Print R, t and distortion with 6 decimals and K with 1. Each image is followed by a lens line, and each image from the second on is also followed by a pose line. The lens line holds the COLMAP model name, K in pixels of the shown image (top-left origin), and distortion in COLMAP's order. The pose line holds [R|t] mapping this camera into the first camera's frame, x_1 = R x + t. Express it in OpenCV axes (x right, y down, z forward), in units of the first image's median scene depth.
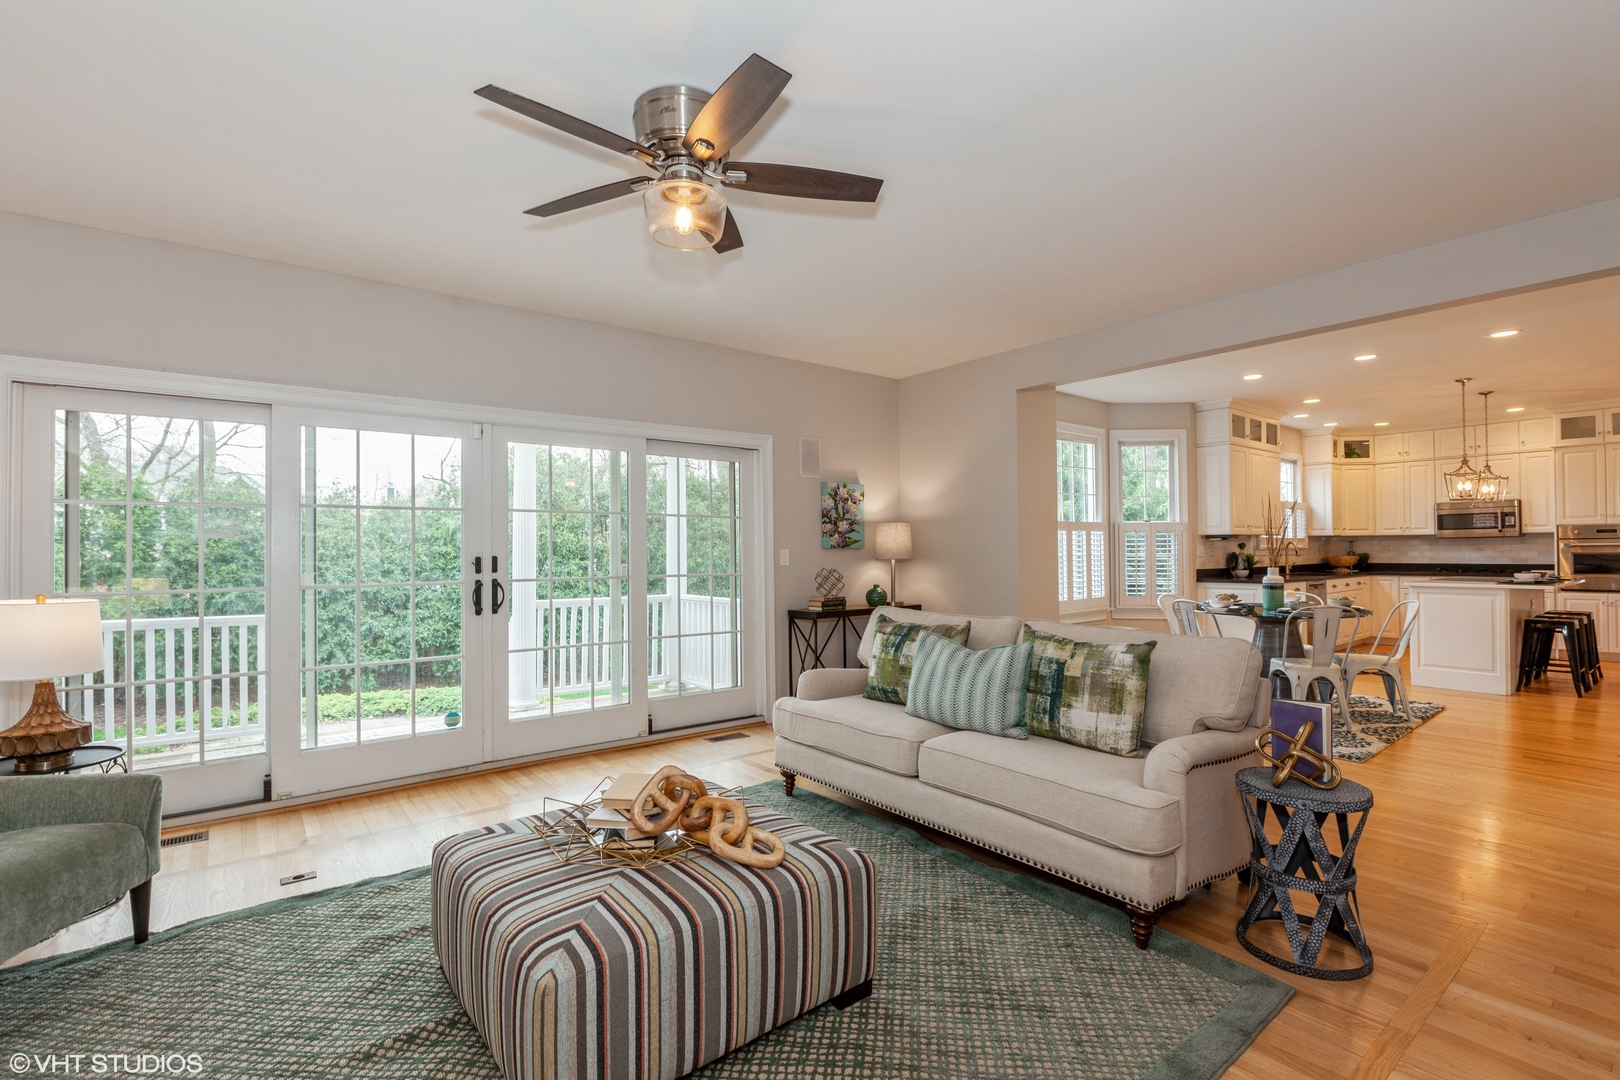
lens RADIAL K [[731.0, 0, 819.8], [0, 731.0, 542.5], [0, 0, 1]] dist [-0.002805, -0.001048]
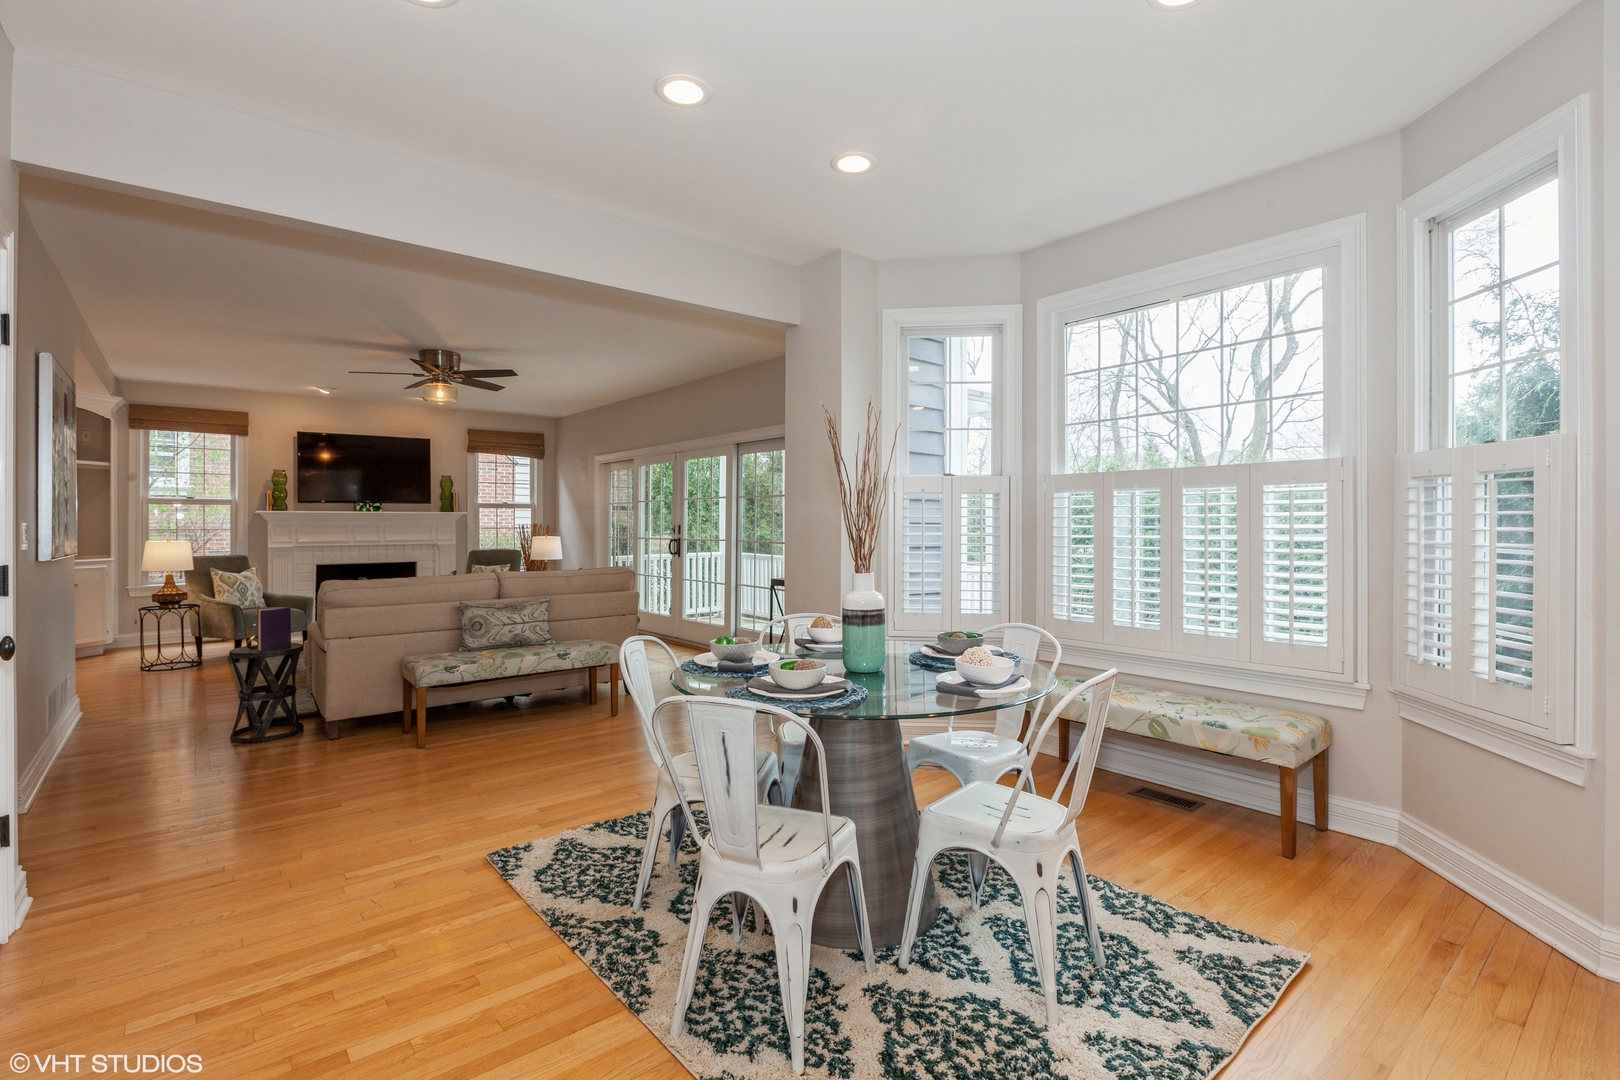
lens RADIAL K [[731.0, 0, 814.8], [0, 731.0, 528.5], [0, 0, 1]] dist [-0.002805, -0.001048]
pose [[0.044612, 0.012178, -0.998930, 0.614540], [0.008551, 0.999884, 0.012571, 0.001359], [0.998968, -0.009103, 0.044503, 0.572456]]
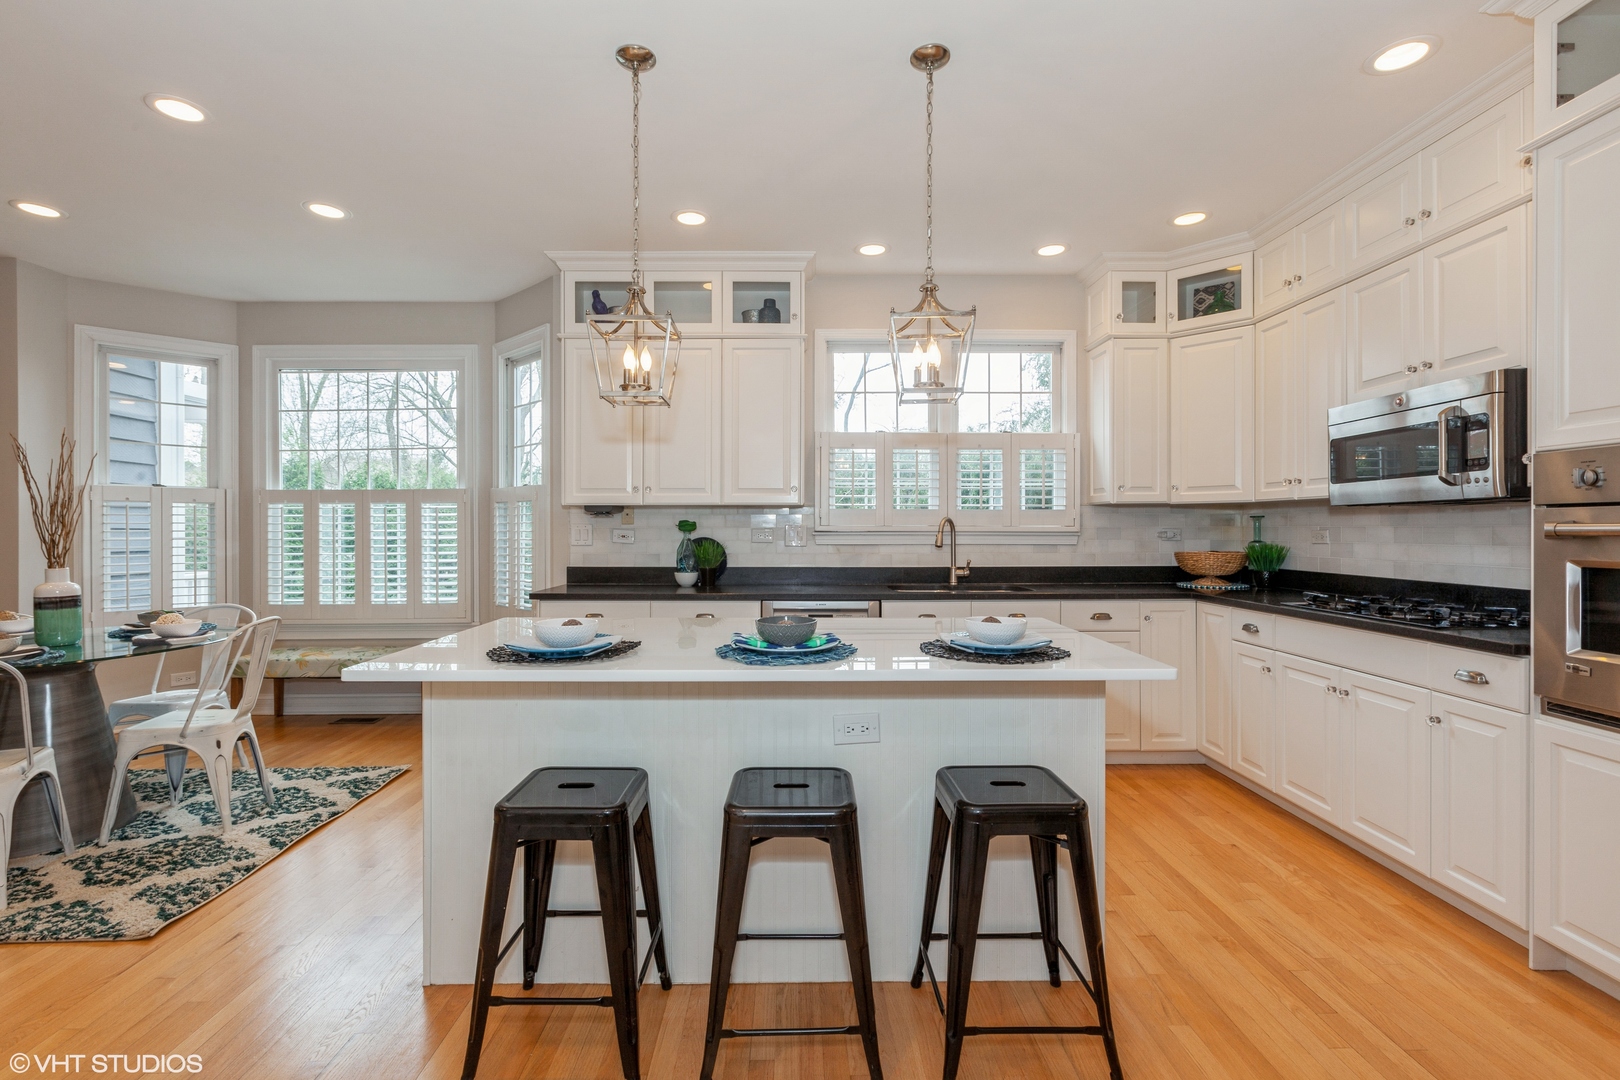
lens RADIAL K [[731.0, 0, 815.8], [0, 731.0, 530.2], [0, 0, 1]] dist [-0.002805, -0.001048]
pose [[0.804625, 0.006946, -0.593742, 0.813845], [0.002707, 0.999878, 0.015365, -0.000668], [0.593777, -0.013971, 0.804509, 0.542227]]
